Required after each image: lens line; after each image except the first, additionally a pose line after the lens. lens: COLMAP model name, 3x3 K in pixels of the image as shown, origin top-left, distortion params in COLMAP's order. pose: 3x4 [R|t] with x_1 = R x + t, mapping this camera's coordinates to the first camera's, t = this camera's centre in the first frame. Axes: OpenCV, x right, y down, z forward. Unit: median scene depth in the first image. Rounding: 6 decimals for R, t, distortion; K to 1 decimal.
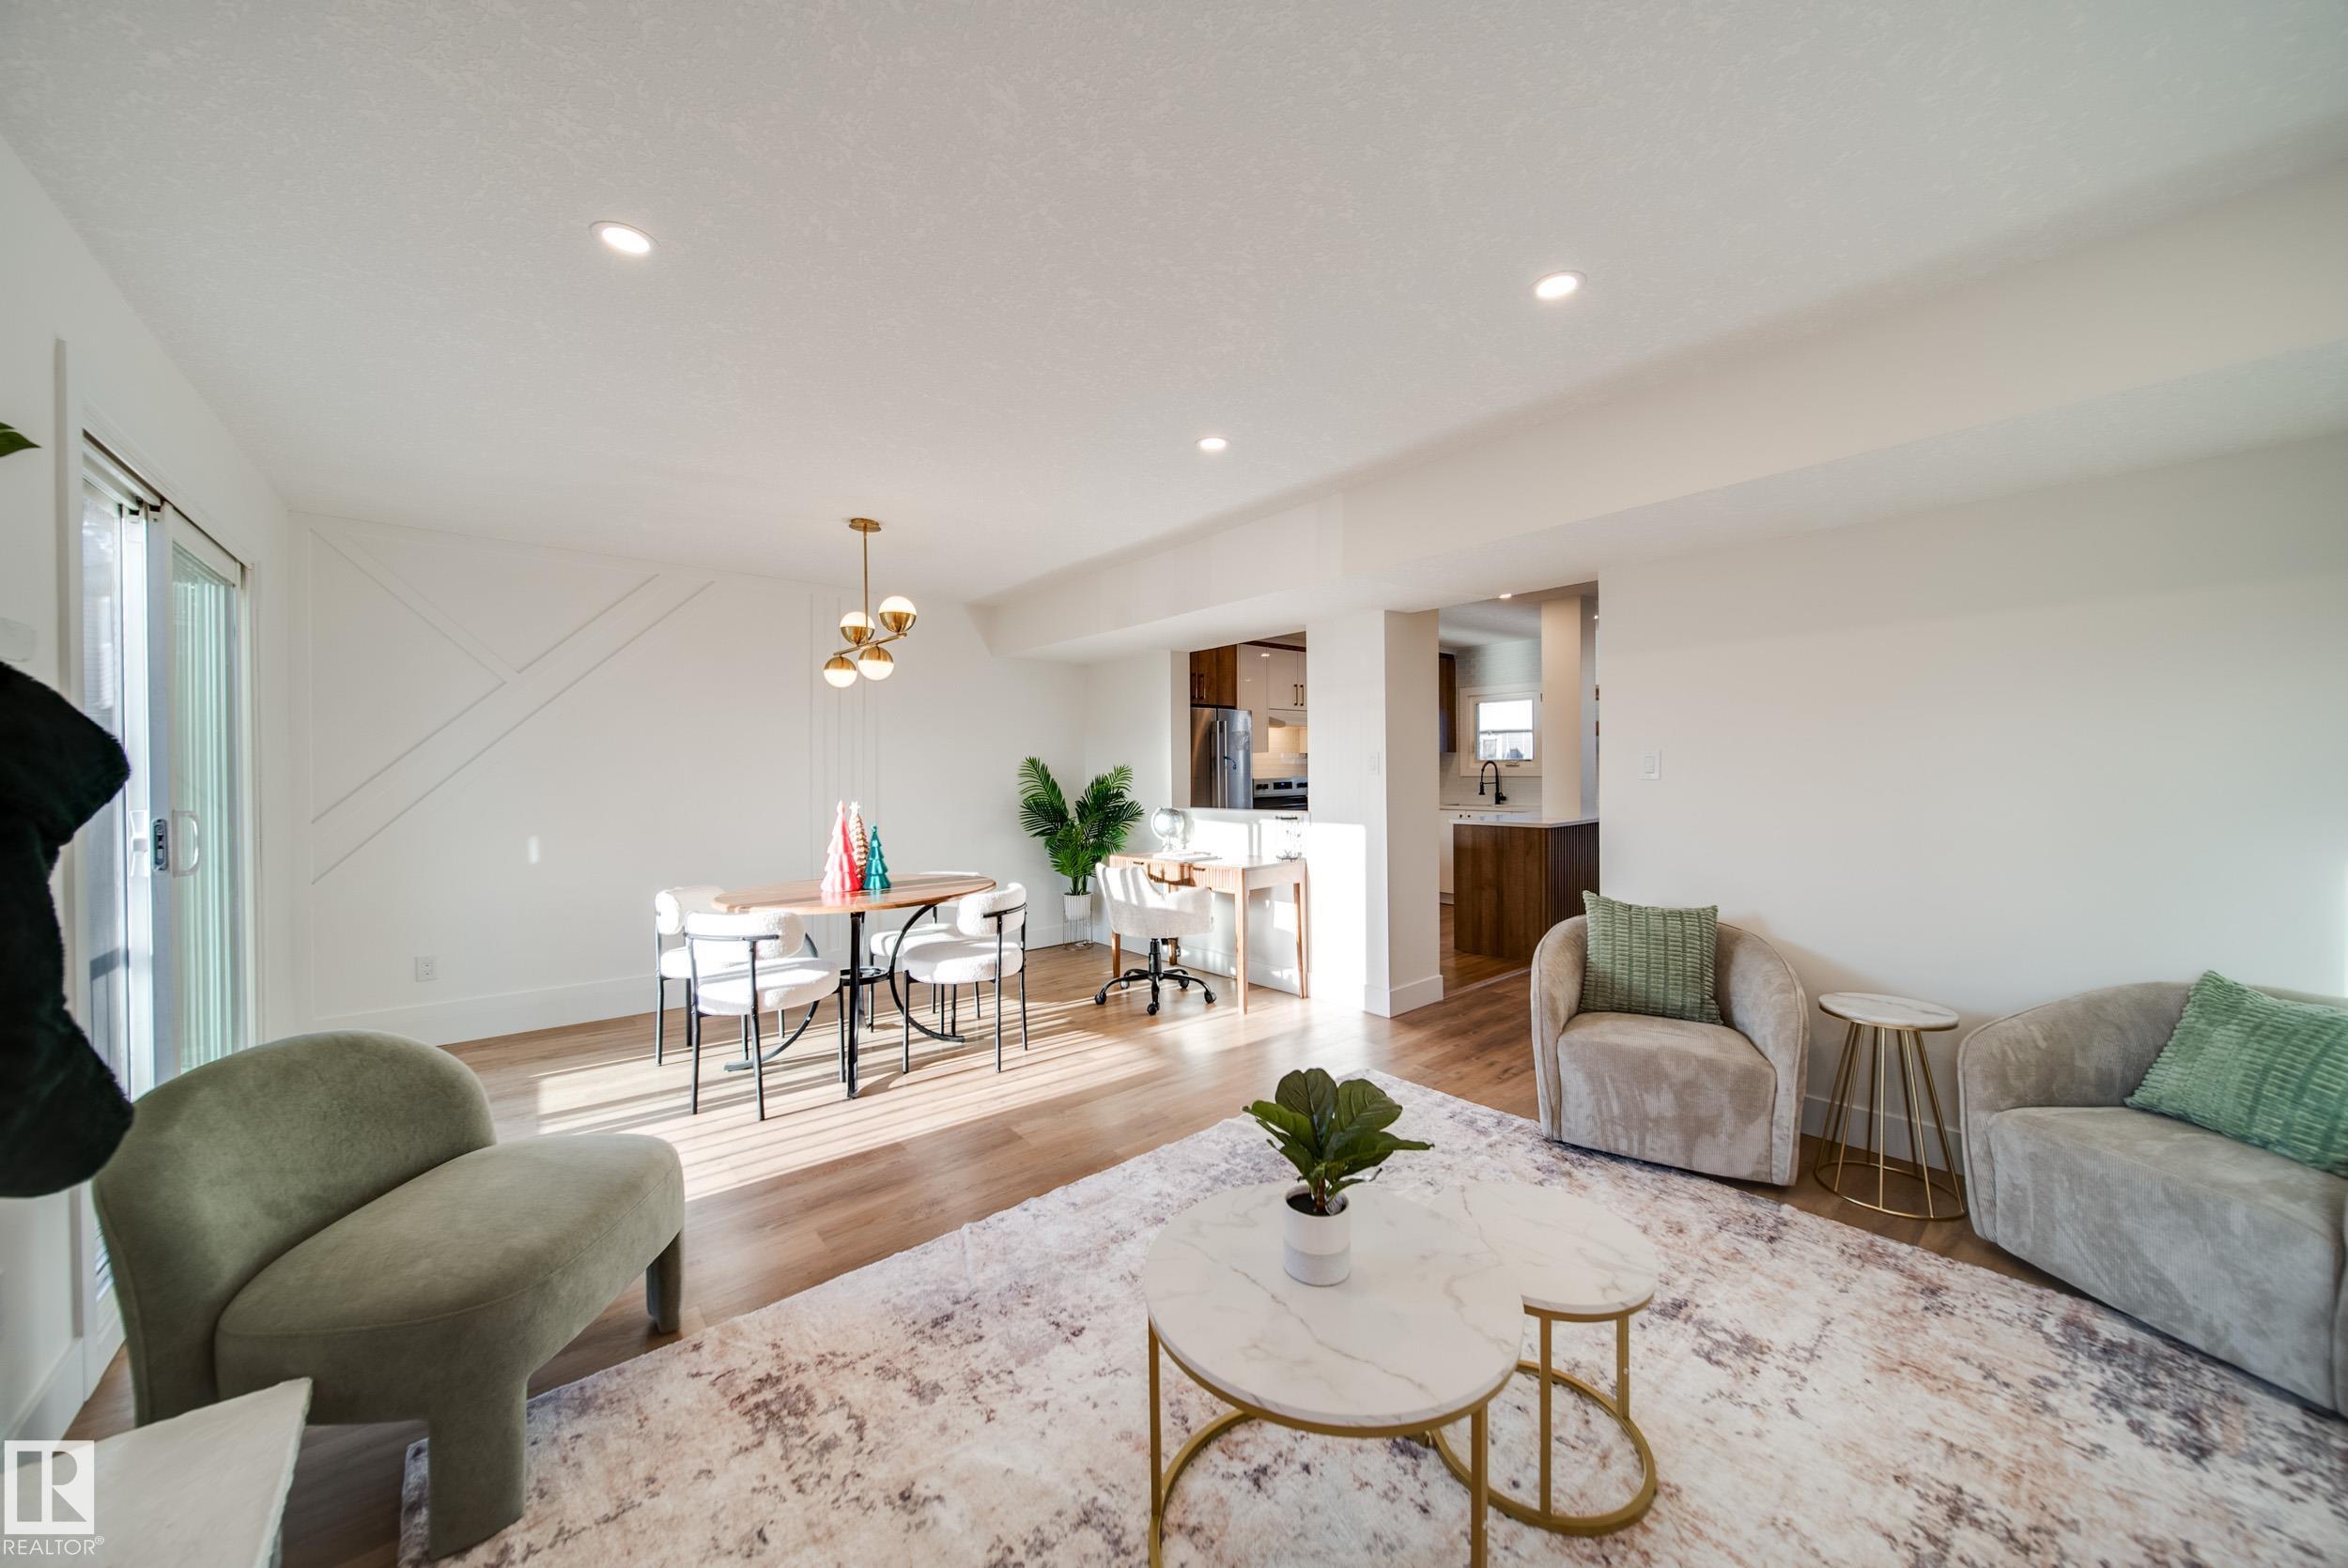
lens RADIAL K [[825.4, 0, 1181.1], [0, 825.4, 776.5], [0, 0, 1]] dist [-0.001708, -0.000050]
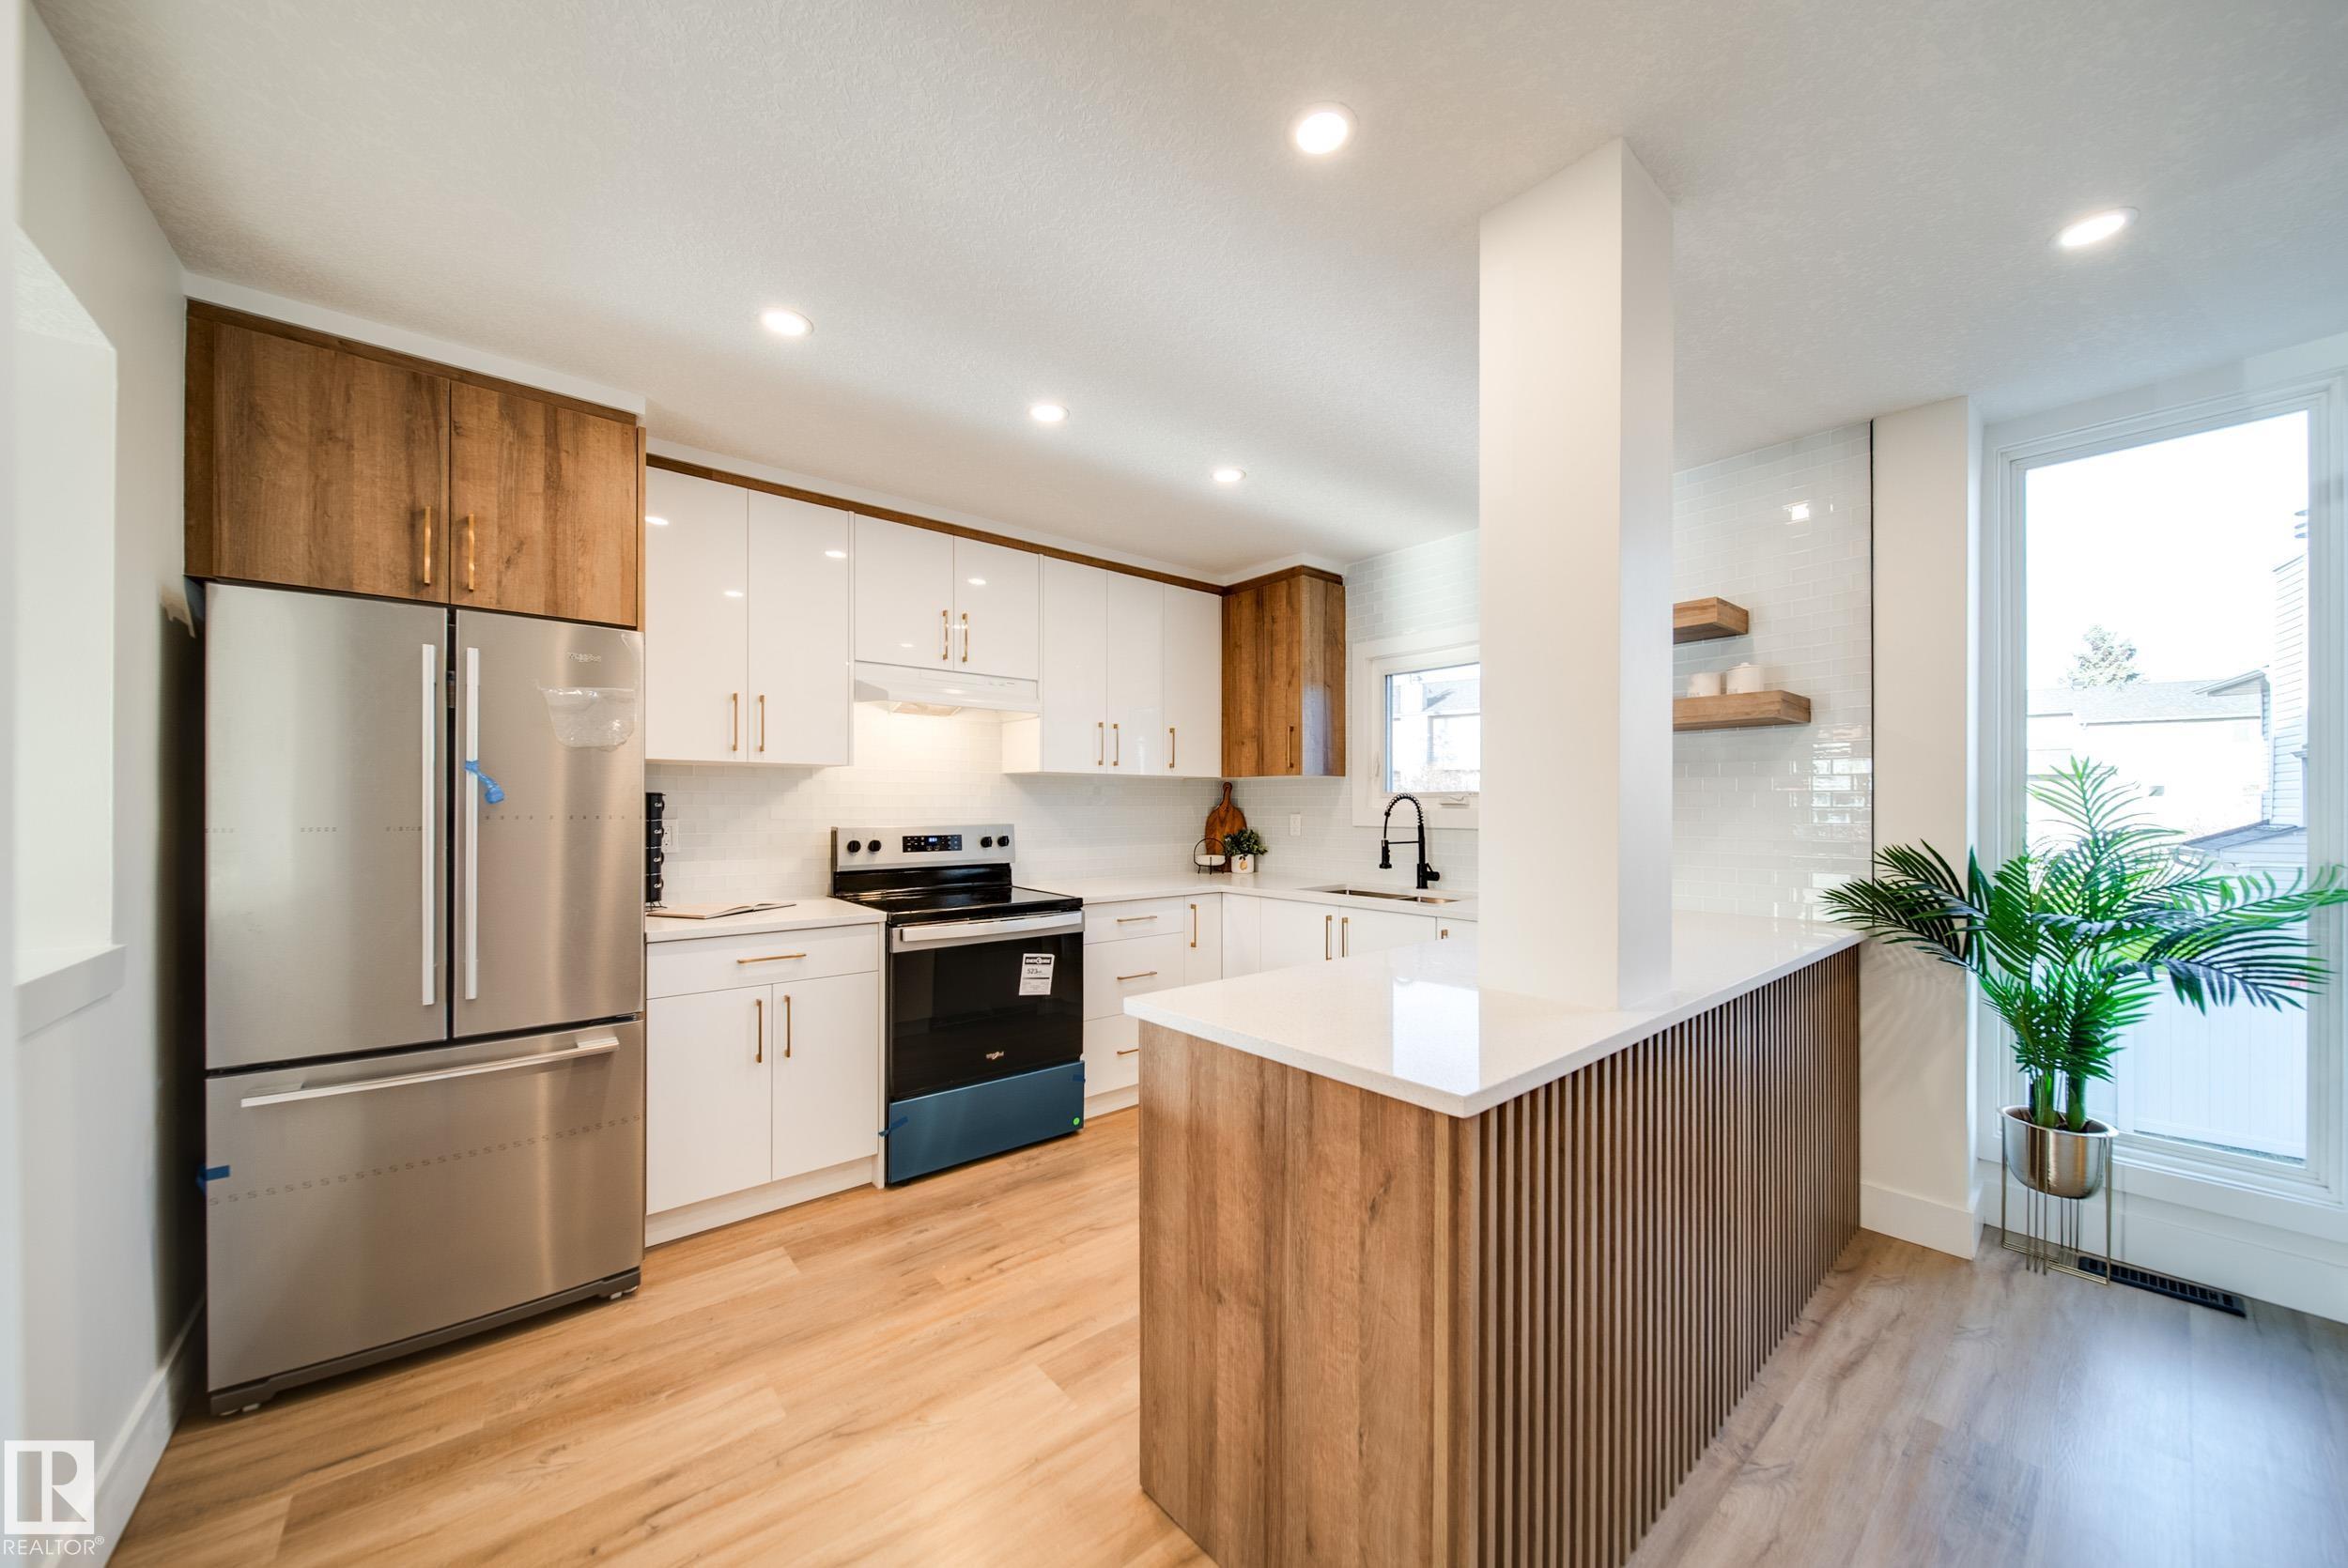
lens RADIAL K [[843.4, 0, 1190.3], [0, 843.4, 806.4], [0, 0, 1]] dist [0.000985, 0.000046]
pose [[0.999879, 0.012681, 0.008966, 0.263307], [-0.012602, 0.999882, -0.008808, -0.006688], [-0.009077, 0.008694, 0.999921, 0.557156]]
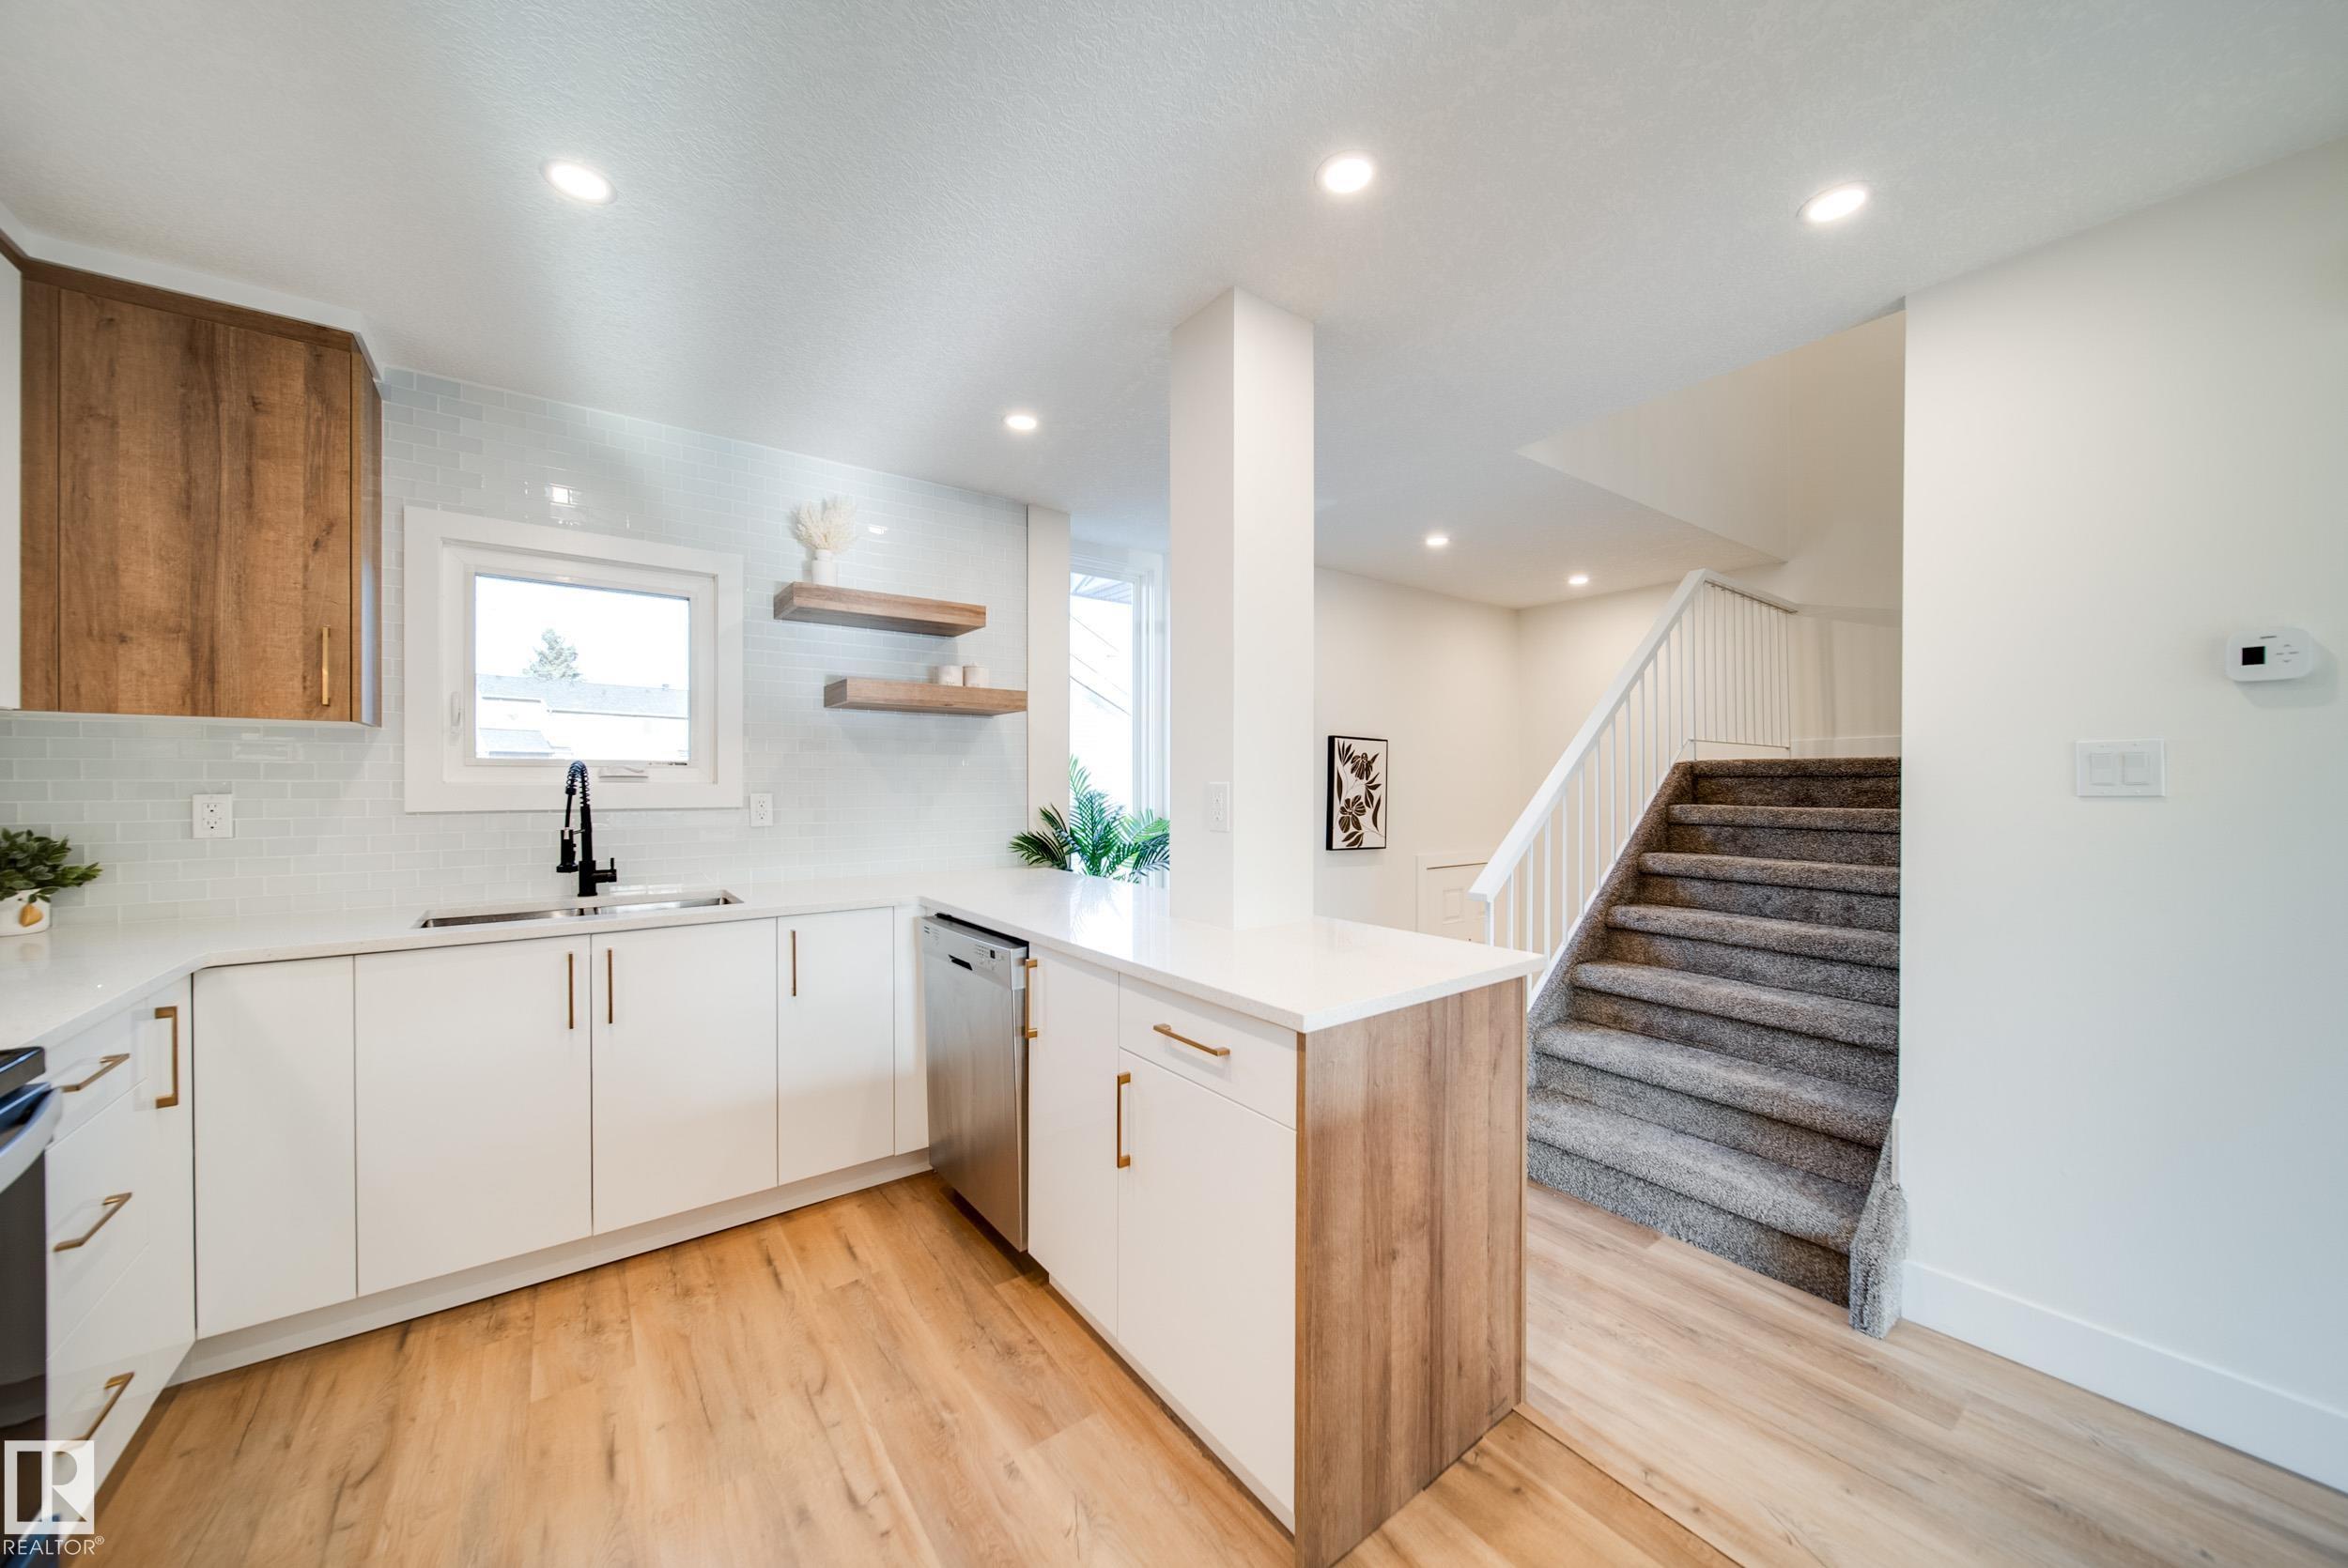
lens RADIAL K [[825.4, 0, 1181.1], [0, 825.4, 776.5], [0, 0, 1]] dist [-0.001708, -0.000050]
pose [[0.051470, 0.018795, 0.998498, 0.077686], [0.006200, 0.999798, -0.019139, -0.006119], [-0.998655, 0.007176, 0.051343, 0.785130]]
